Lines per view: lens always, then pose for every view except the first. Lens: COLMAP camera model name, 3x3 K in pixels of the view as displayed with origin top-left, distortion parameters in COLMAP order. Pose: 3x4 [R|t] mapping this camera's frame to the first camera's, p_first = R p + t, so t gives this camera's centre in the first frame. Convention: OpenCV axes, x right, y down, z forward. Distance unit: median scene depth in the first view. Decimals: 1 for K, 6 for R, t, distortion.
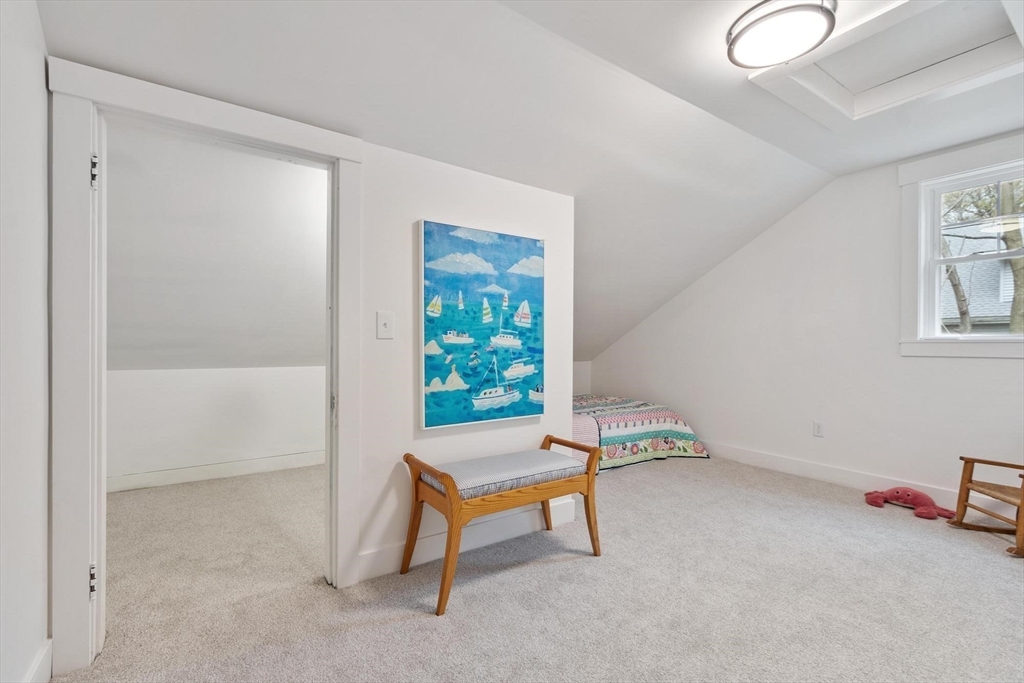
lens RADIAL K [[454.4, 0, 506.3], [0, 454.4, 344.0], [0, 0, 1]] dist [0.006556, -0.000162]
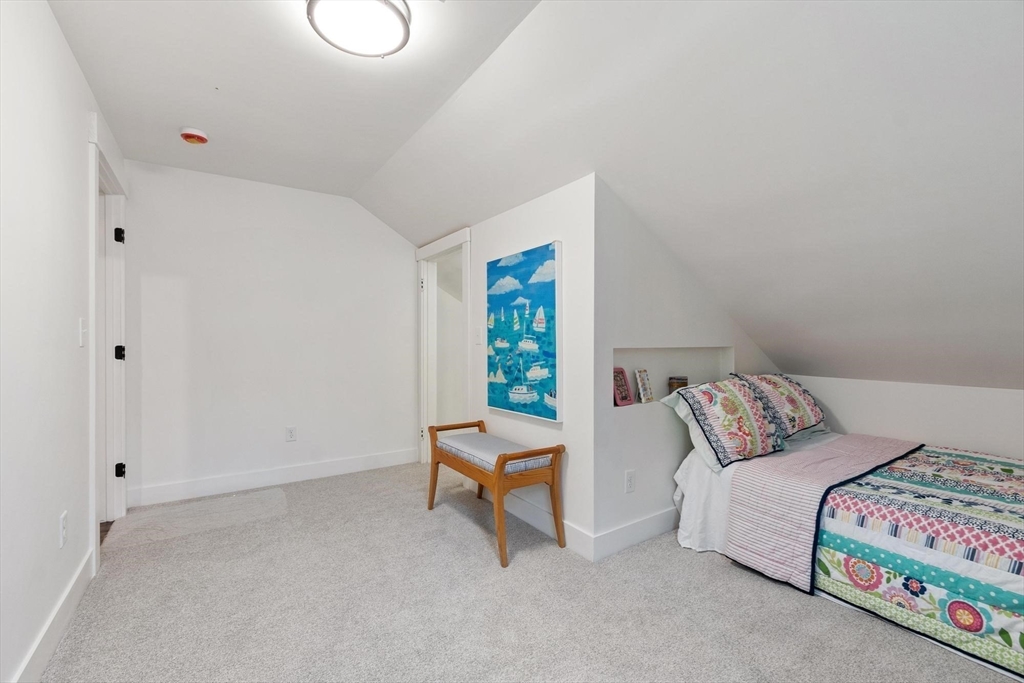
lens RADIAL K [[454.4, 0, 505.4], [0, 454.4, 342.5], [0, 0, 1]] dist [0.006556, -0.000162]
pose [[-0.031124, -0.012229, -0.999441, 1.117277], [-0.006613, 0.999906, -0.012029, 0.000408], [0.999494, 0.006235, -0.031202, 0.978235]]
